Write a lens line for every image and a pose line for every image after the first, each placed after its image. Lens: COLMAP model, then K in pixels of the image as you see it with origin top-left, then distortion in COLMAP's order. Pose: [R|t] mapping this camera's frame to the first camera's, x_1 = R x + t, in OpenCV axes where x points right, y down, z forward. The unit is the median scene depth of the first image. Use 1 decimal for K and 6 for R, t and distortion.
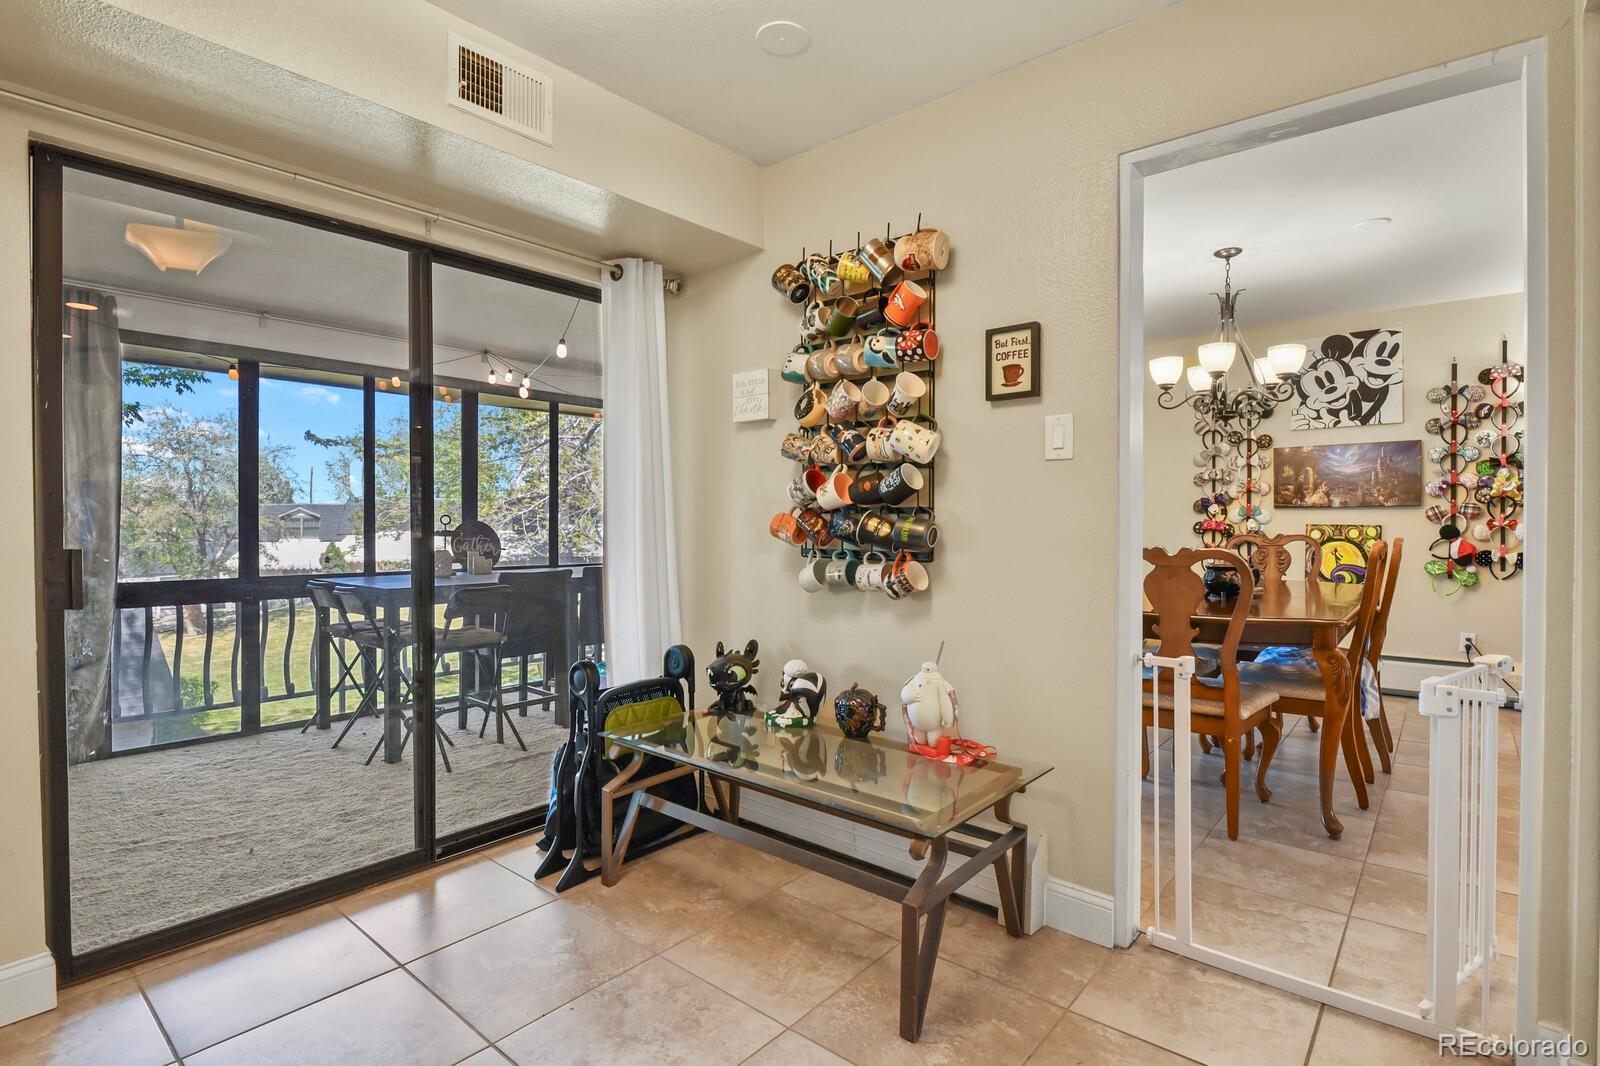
lens RADIAL K [[780.1, 0, 806.4], [0, 780.1, 529.2], [0, 0, 1]] dist [-0.001926, -0.006280]
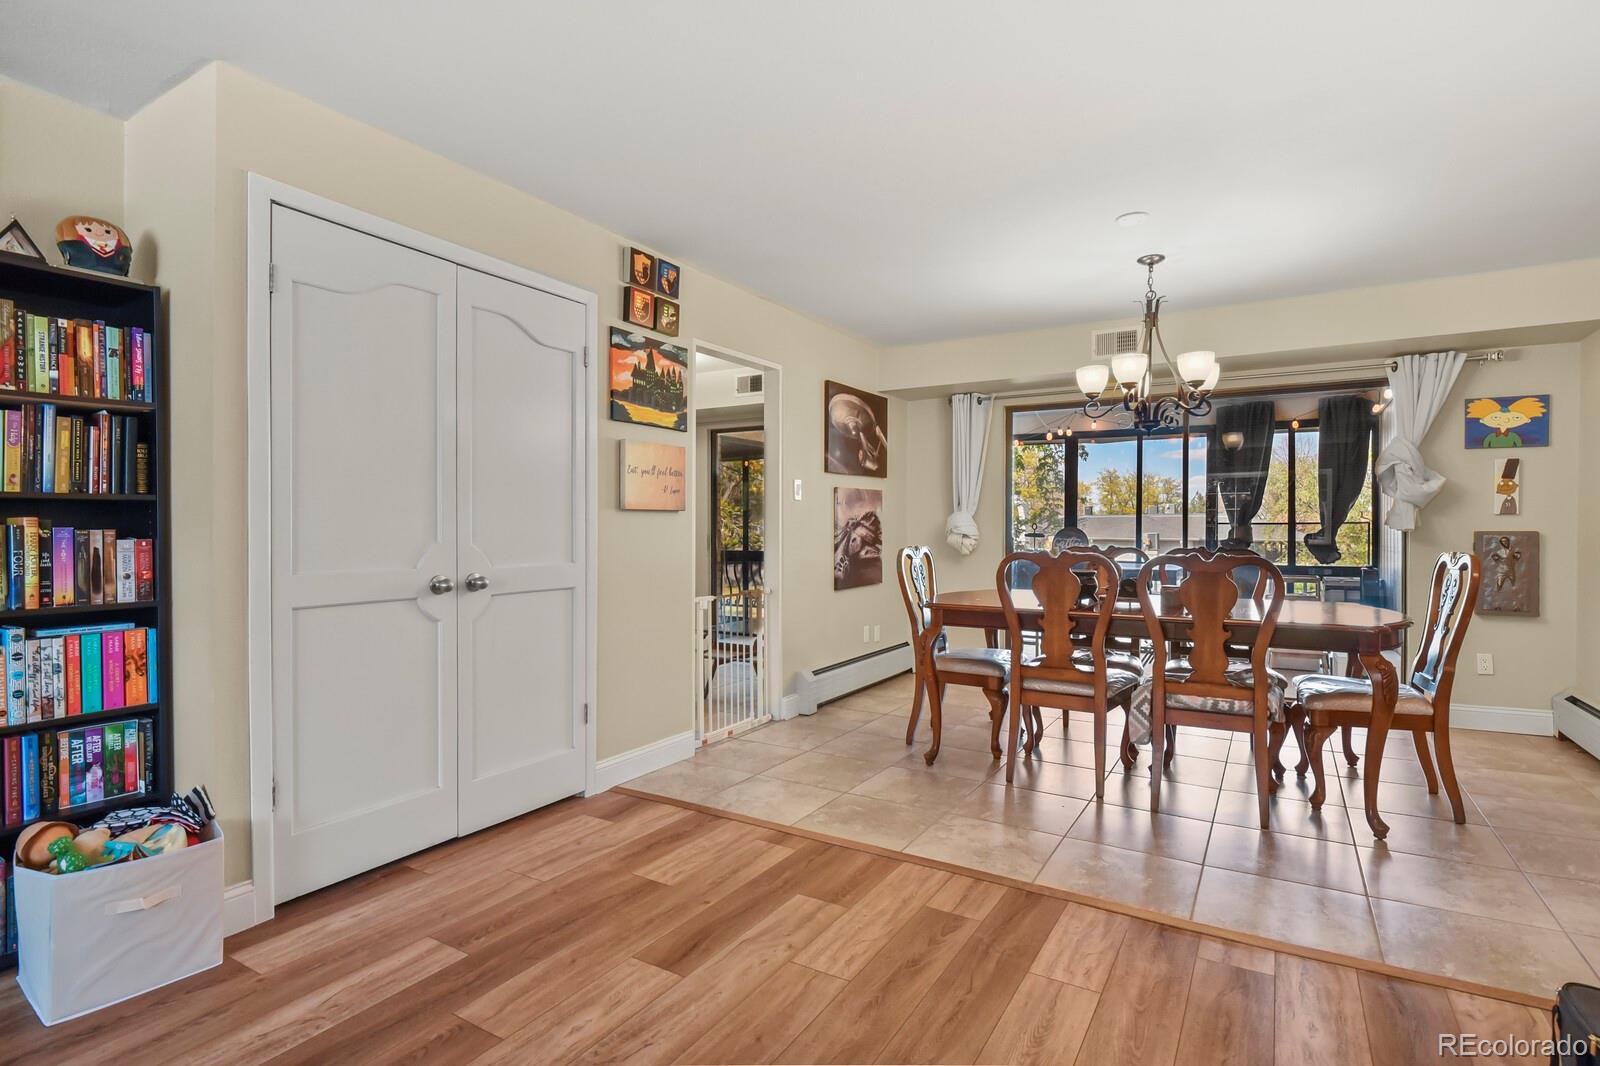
lens RADIAL K [[780.1, 0, 812.2], [0, 780.1, 530.5], [0, 0, 1]] dist [-0.001926, -0.006280]
pose [[0.163952, 0.009860, -0.986419, 1.111098], [-0.013917, 0.999874, 0.007682, -0.010130], [0.986370, 0.012469, 0.164069, 0.320796]]
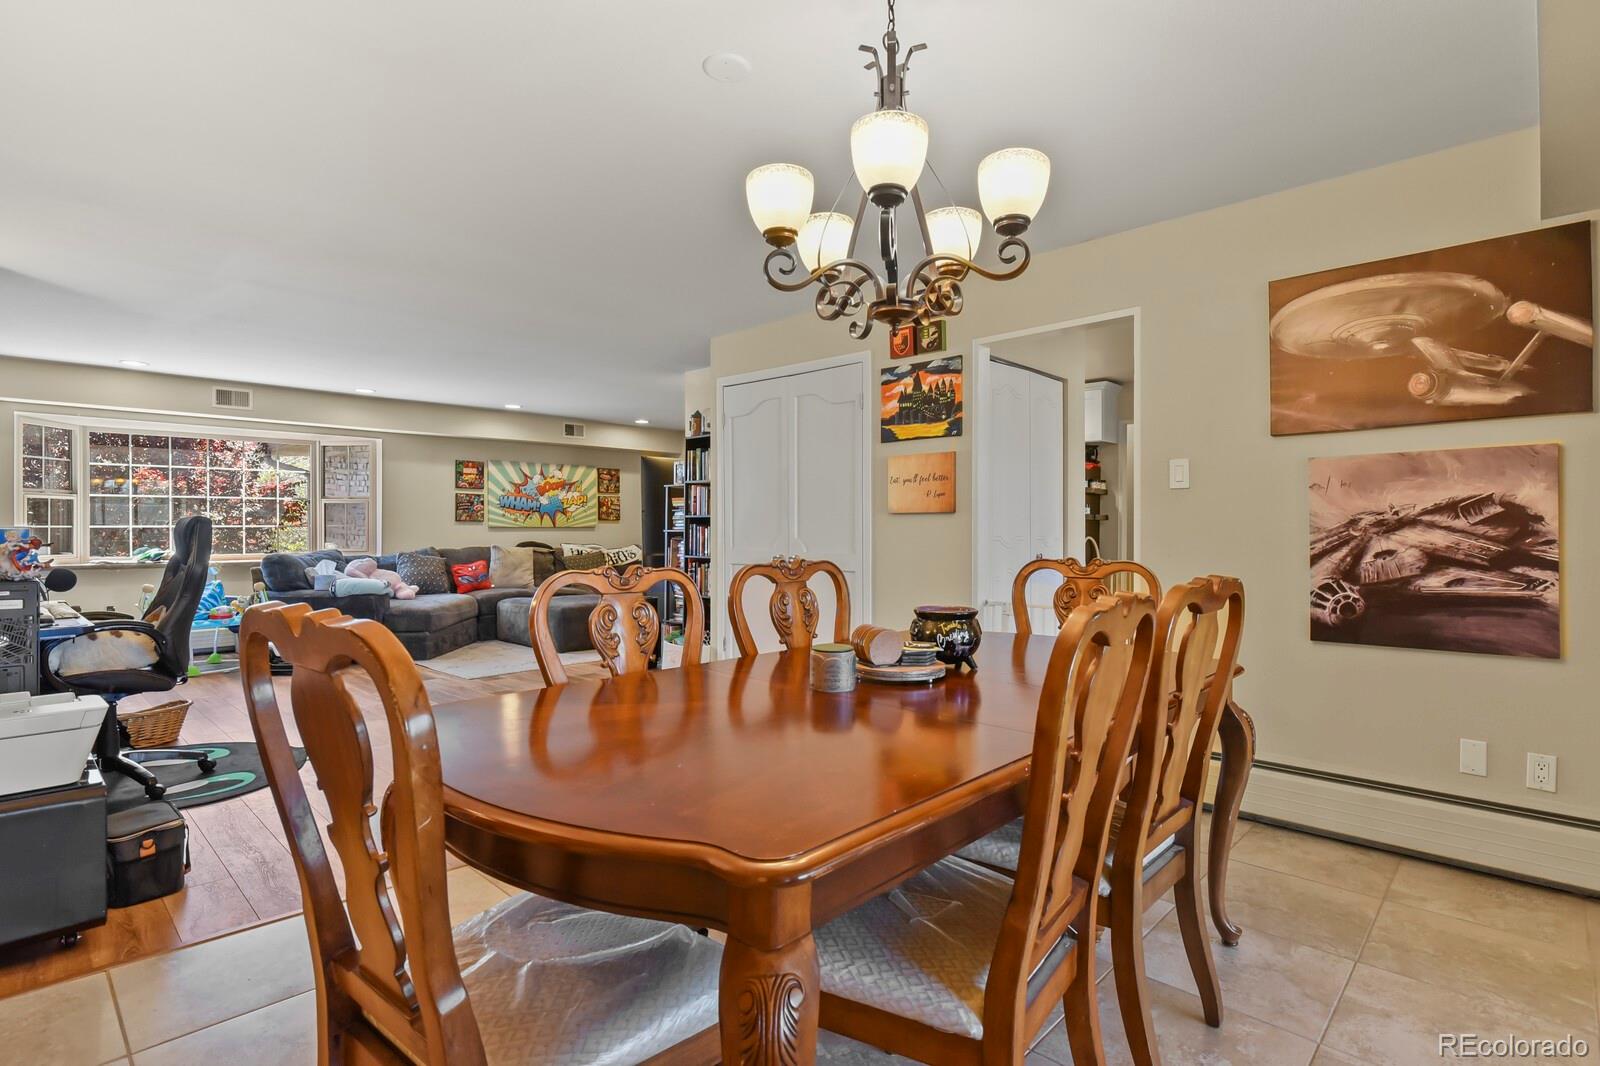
lens RADIAL K [[780.1, 0, 807.5], [0, 780.1, 530.4], [0, 0, 1]] dist [-0.001926, -0.006280]
pose [[-0.998366, 0.003028, 0.057063, 0.432995], [0.003932, 0.999868, 0.015745, -0.016675], [-0.057008, 0.015944, -0.998246, 1.134117]]
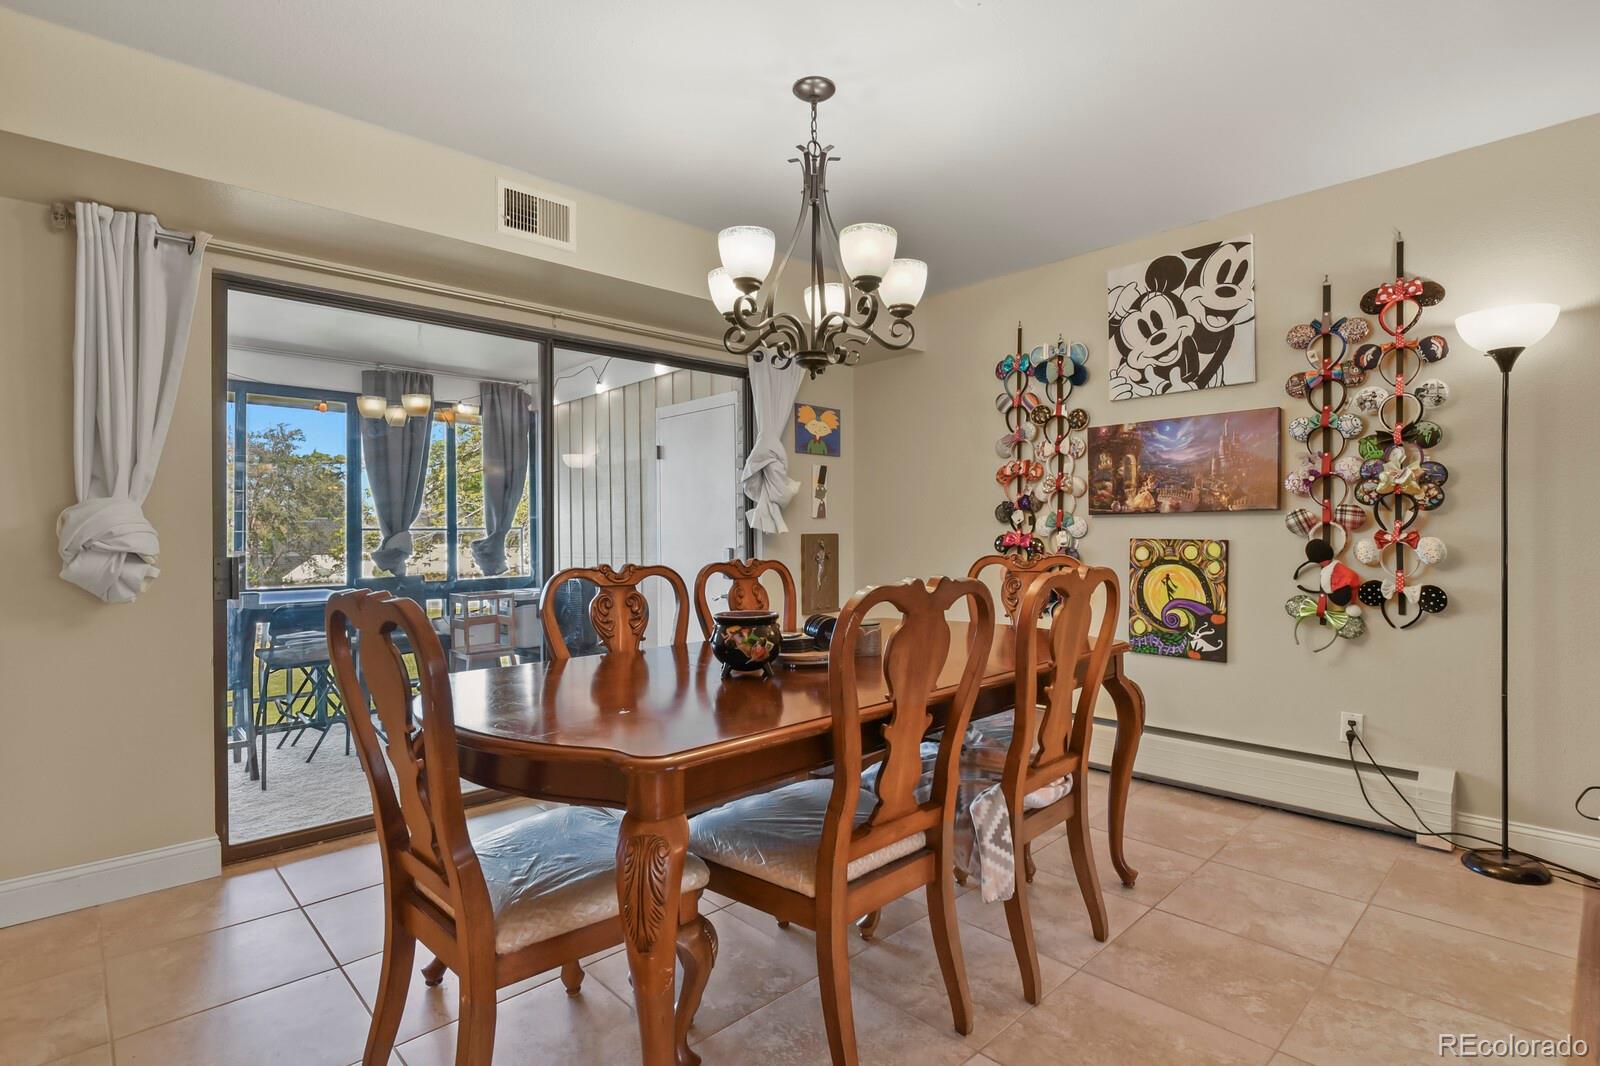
lens RADIAL K [[780.1, 0, 805.6], [0, 780.1, 530.8], [0, 0, 1]] dist [-0.001926, -0.006280]
pose [[0.994261, -0.003805, -0.106917, 0.458787], [0.002489, 0.999920, -0.012441, -0.005582], [0.106956, 0.012104, 0.994190, 0.311449]]
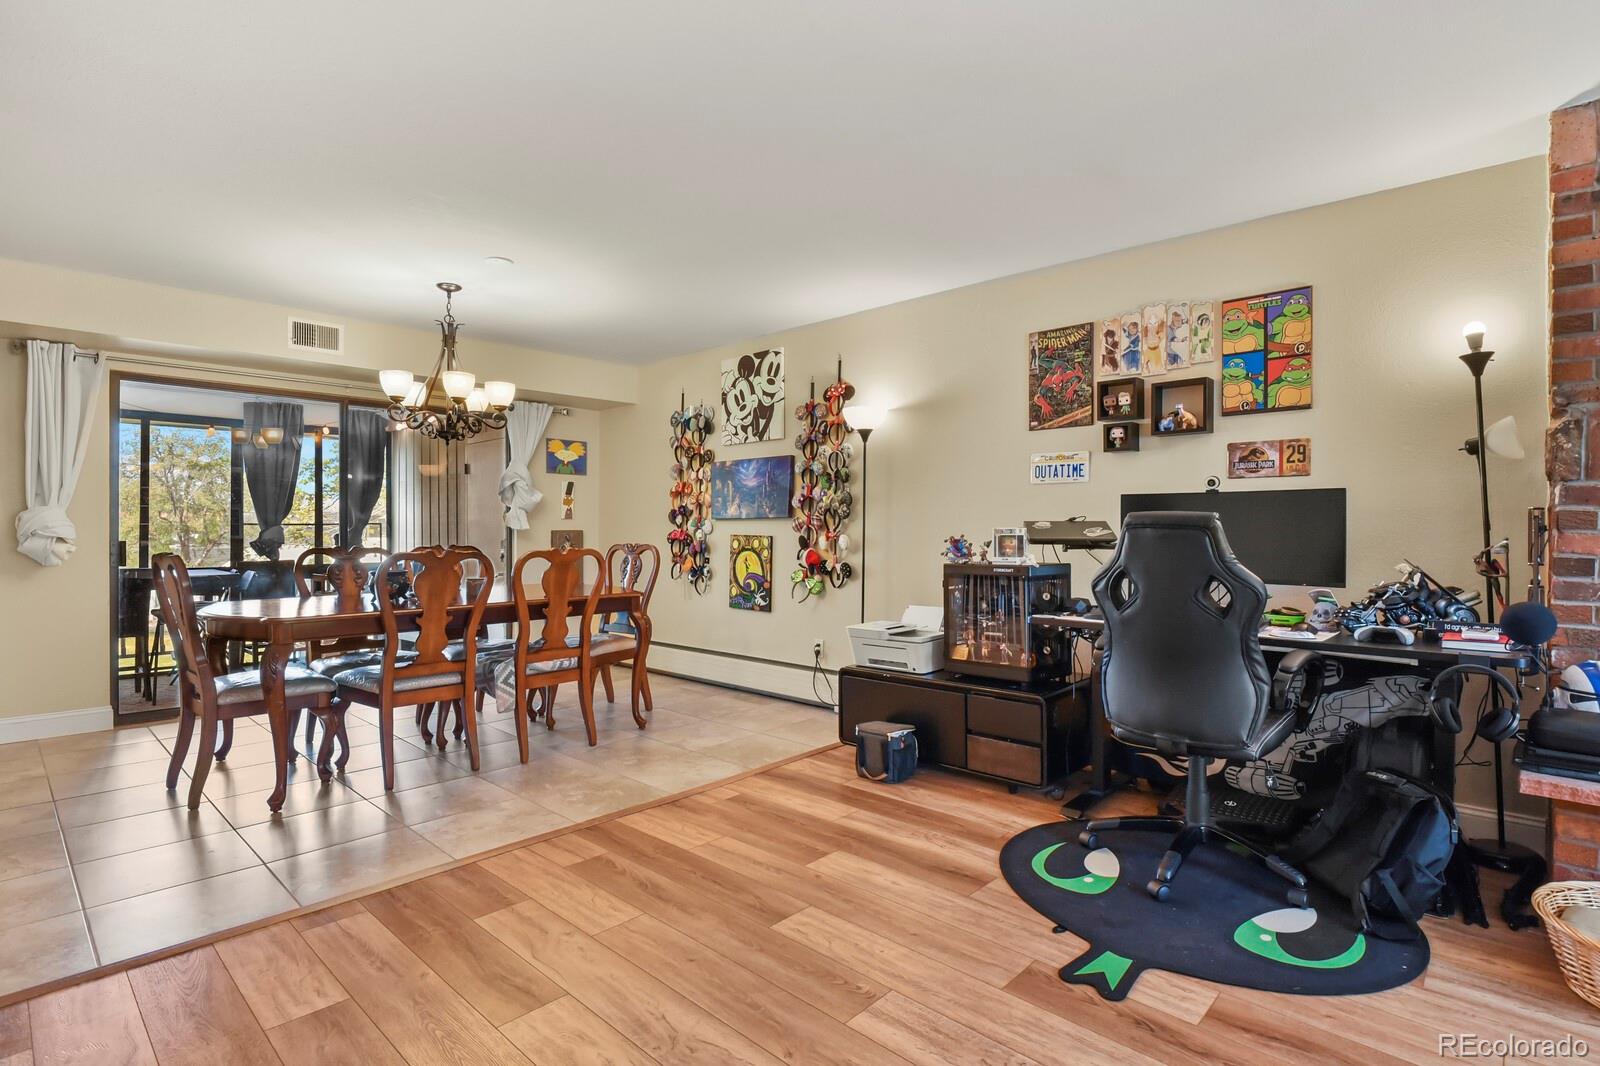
lens RADIAL K [[780.1, 0, 805.9], [0, 780.1, 530.5], [0, 0, 1]] dist [-0.001926, -0.006280]
pose [[0.998563, 0.004440, -0.053412, 0.847031], [-0.004939, 0.999945, -0.009220, -0.002959], [0.053368, 0.009471, 0.998530, -0.051774]]
